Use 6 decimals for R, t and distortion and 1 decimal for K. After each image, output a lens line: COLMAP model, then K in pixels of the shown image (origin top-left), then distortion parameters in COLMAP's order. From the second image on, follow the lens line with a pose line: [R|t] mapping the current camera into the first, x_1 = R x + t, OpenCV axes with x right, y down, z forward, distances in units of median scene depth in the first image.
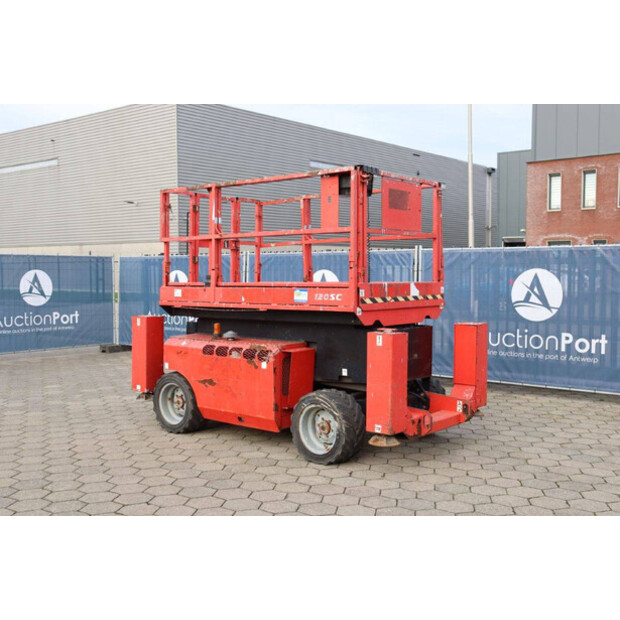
lens RADIAL K [[715.4, 0, 299.3], [0, 715.4, 313.2], [0, 0, 1]] dist [-0.005367, 0.000000]
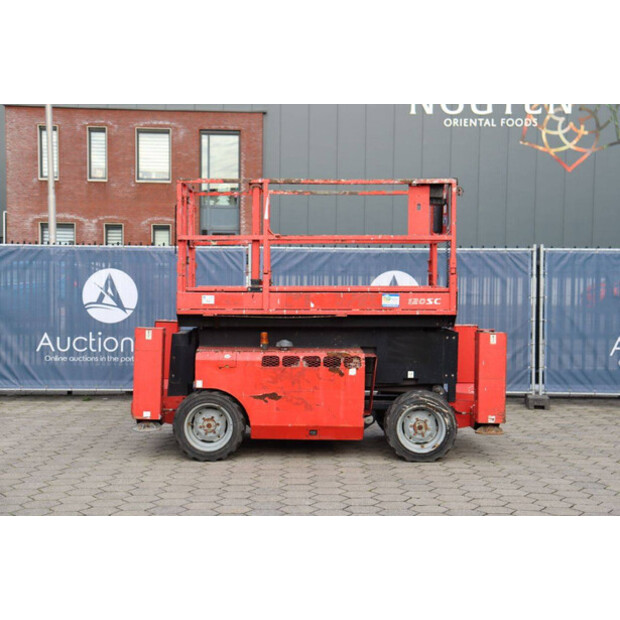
lens RADIAL K [[1133.1, 0, 307.6], [0, 1133.1, 309.1], [0, 0, 1]] dist [0.226841, 0.000000]
pose [[0.759677, -0.016225, 0.650099, -1.040066], [0.027488, 0.999596, -0.007174, -0.003559], [-0.649720, 0.023320, 0.759816, -0.136026]]
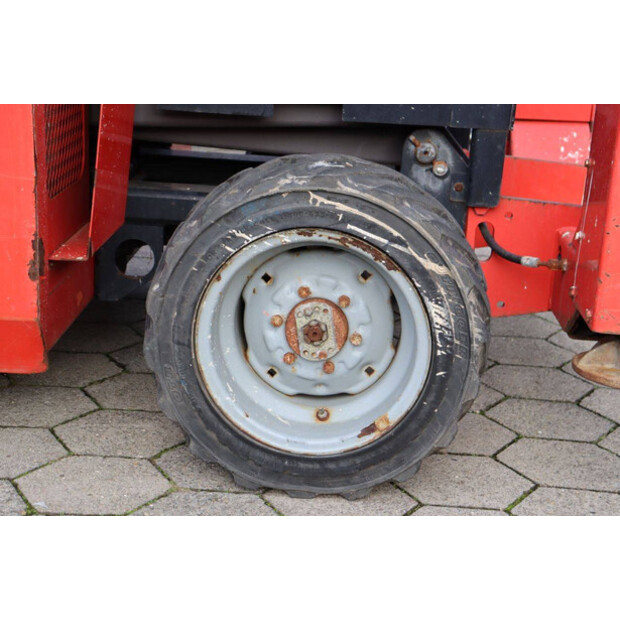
lens RADIAL K [[1183.2, 0, 310.0], [0, 1183.2, 310.5], [0, 0, 1]] dist [0.272287, 0.000000]
pose [[0.800254, -0.122581, 0.586999, -0.162124], [-0.017267, 0.973768, 0.226889, 0.063513], [-0.599413, -0.191704, 0.777145, 0.644034]]
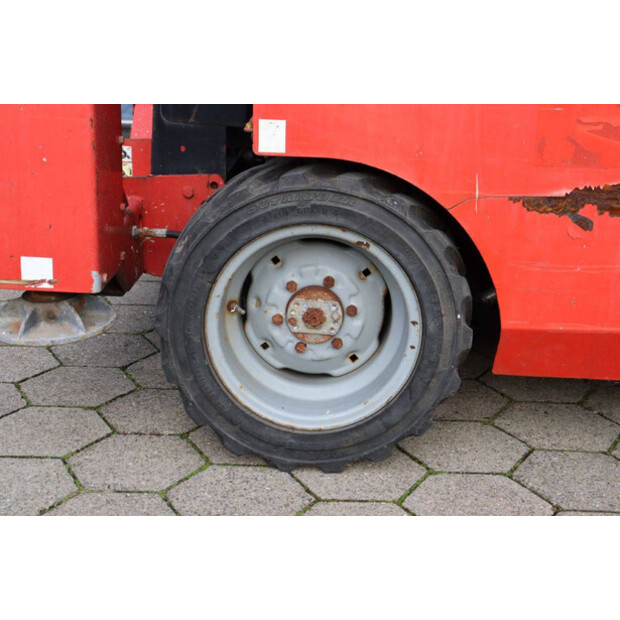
lens RADIAL K [[970.7, 0, 308.8], [0, 970.7, 309.7], [0, 0, 1]] dist [0.136930, 0.000000]
pose [[0.793628, -0.168176, 0.584697, -0.352735], [0.014423, 0.965967, 0.258263, 0.055415], [-0.608232, -0.196532, 0.769044, 0.847480]]
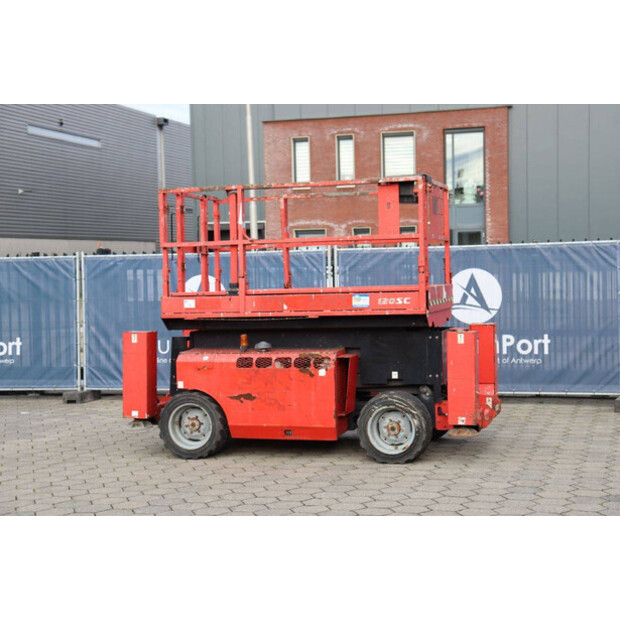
lens RADIAL K [[1133.1, 0, 303.2], [0, 1133.1, 308.7], [0, 0, 1]] dist [0.226841, 0.000000]
pose [[0.914766, -0.033023, 0.402631, -0.658355], [0.044021, 0.998867, -0.018089, 0.011093], [-0.401578, 0.034271, 0.915184, -0.399646]]
